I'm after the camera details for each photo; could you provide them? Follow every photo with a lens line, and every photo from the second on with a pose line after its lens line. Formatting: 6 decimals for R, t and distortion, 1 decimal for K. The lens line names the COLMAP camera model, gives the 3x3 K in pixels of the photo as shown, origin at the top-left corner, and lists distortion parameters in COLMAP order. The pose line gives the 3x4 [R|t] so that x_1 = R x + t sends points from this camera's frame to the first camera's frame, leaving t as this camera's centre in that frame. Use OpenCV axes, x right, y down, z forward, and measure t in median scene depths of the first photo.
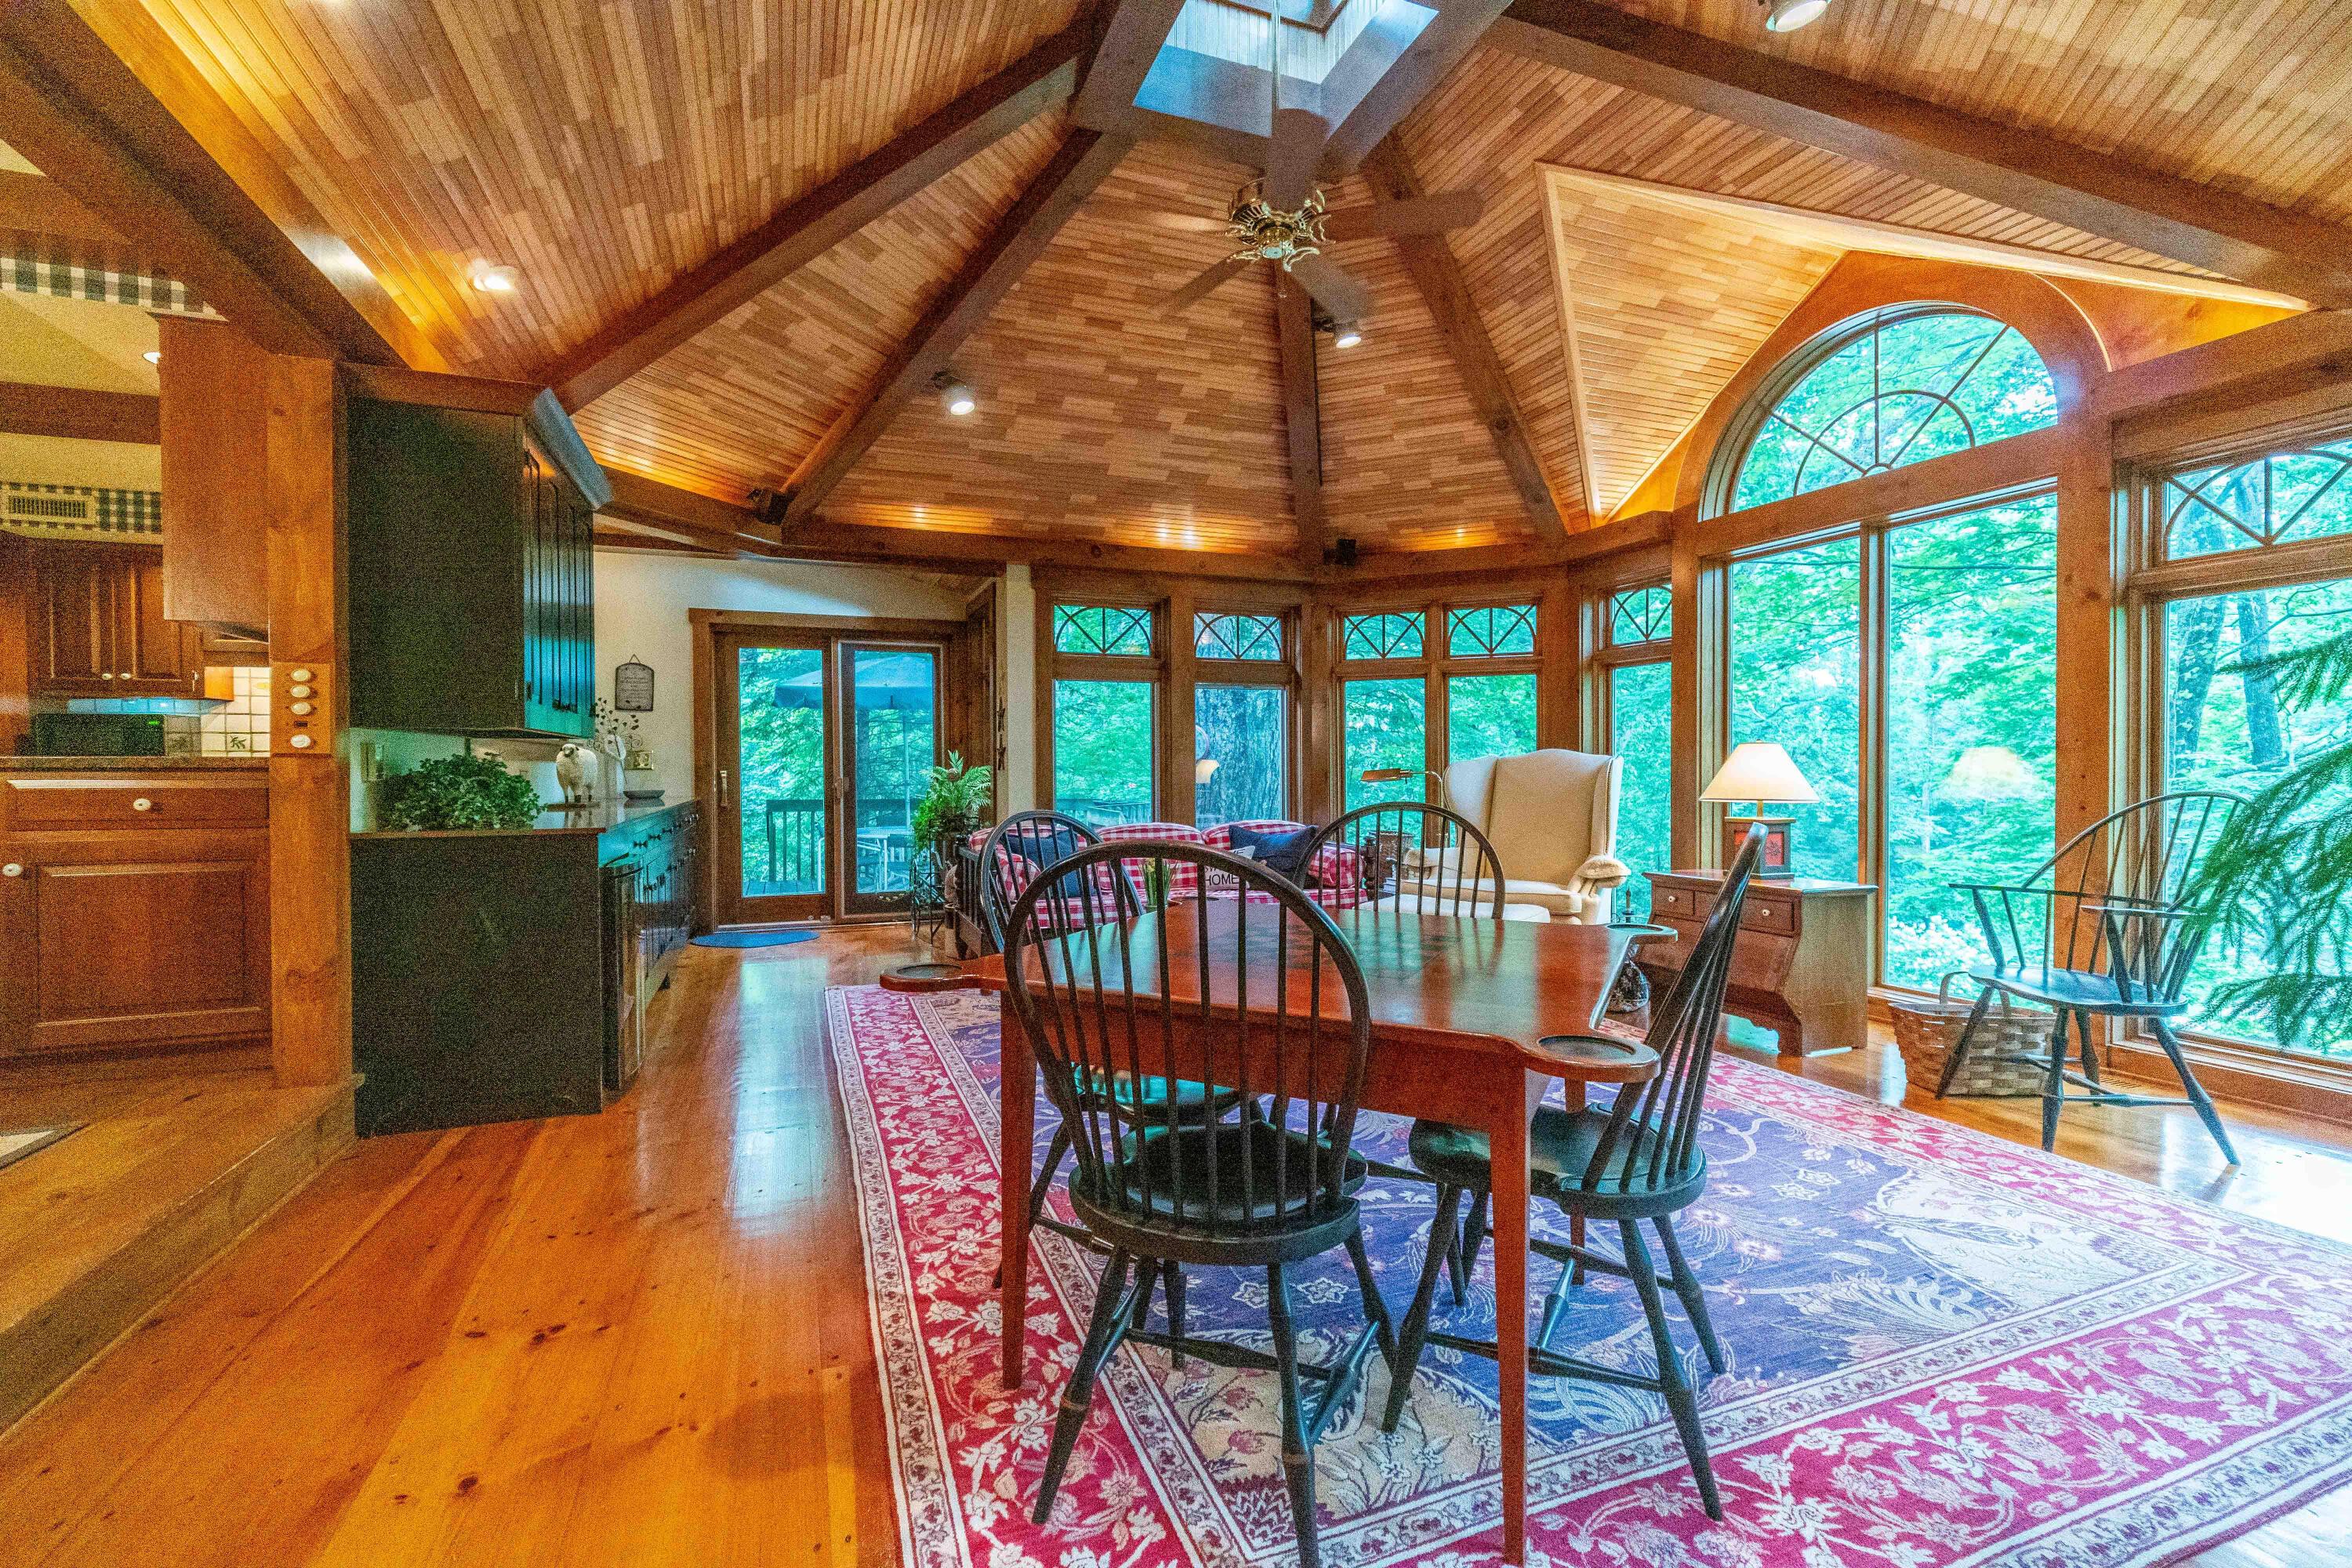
lens RADIAL K [[972.0, 0, 1159.9], [0, 972.0, 780.0], [0, 0, 1]] dist [-0.000193, -0.000584]
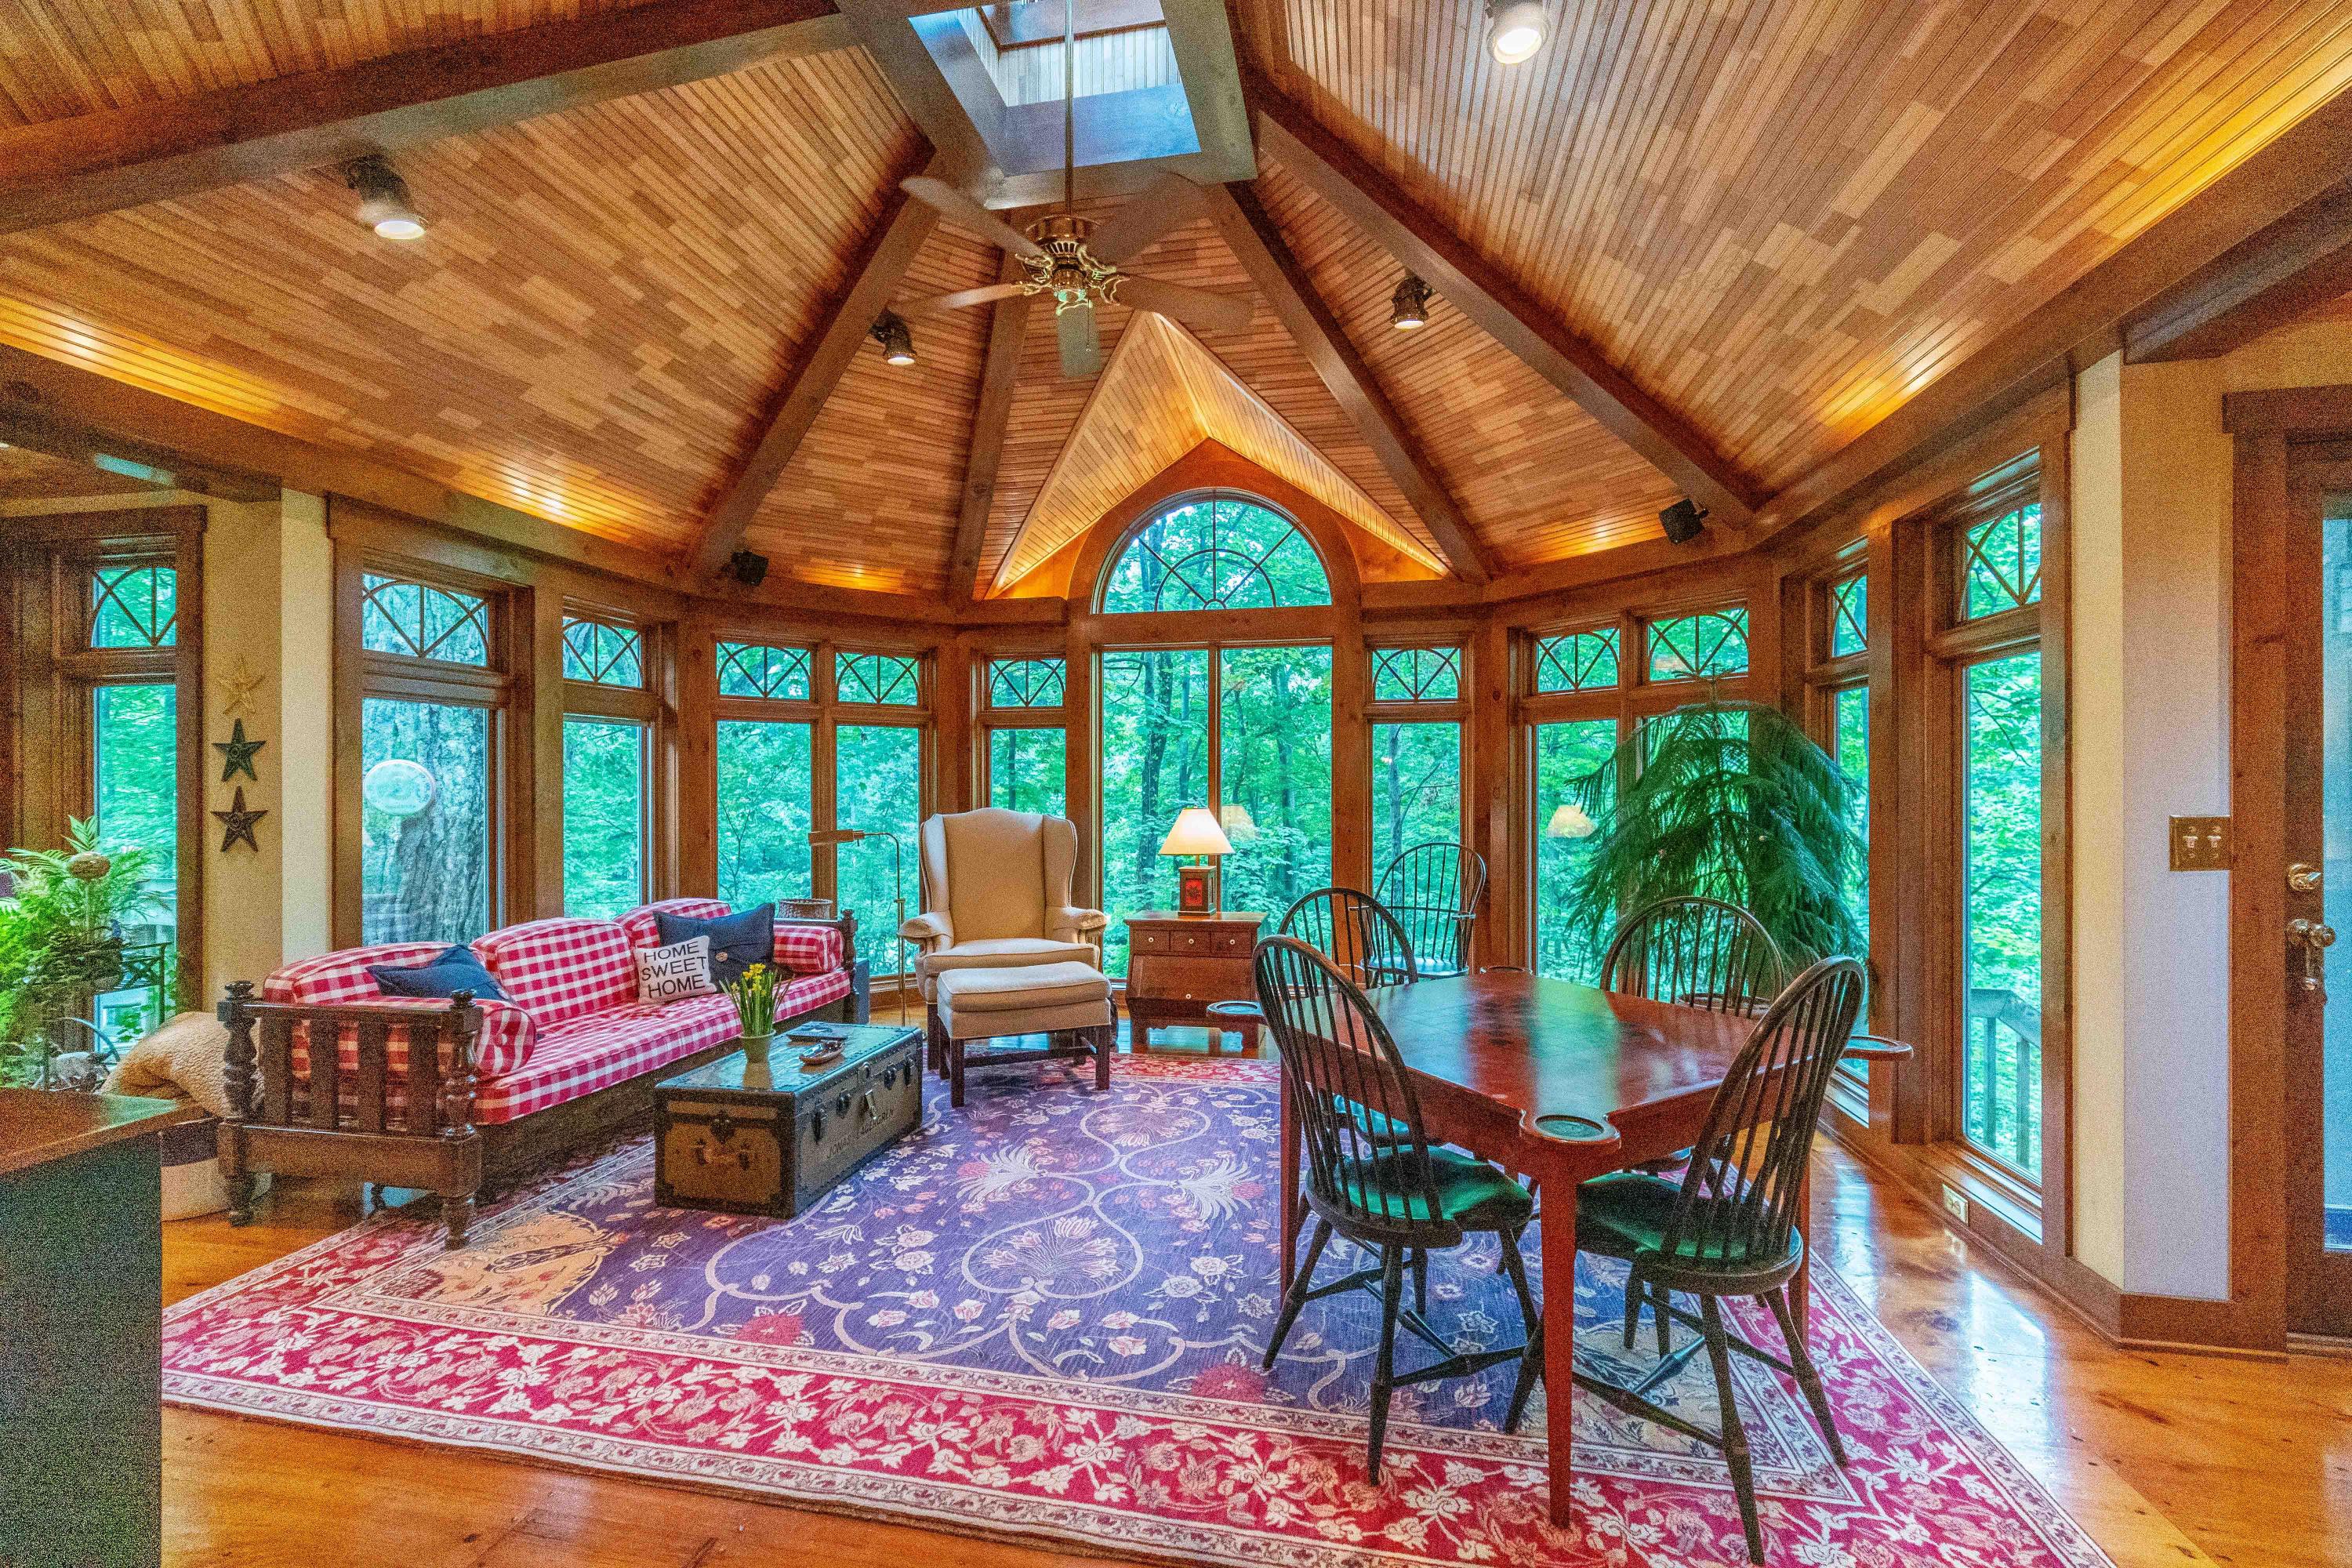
lens RADIAL K [[1023.0, 0, 1171.8], [0, 1023.0, 788.0], [0, 0, 1]] dist [0.000542, 0.000118]
pose [[0.511071, 0.003538, 0.859531, -0.451763], [0.004371, 0.999968, -0.006716, -0.046259], [-0.859527, 0.007190, 0.511039, 0.285499]]
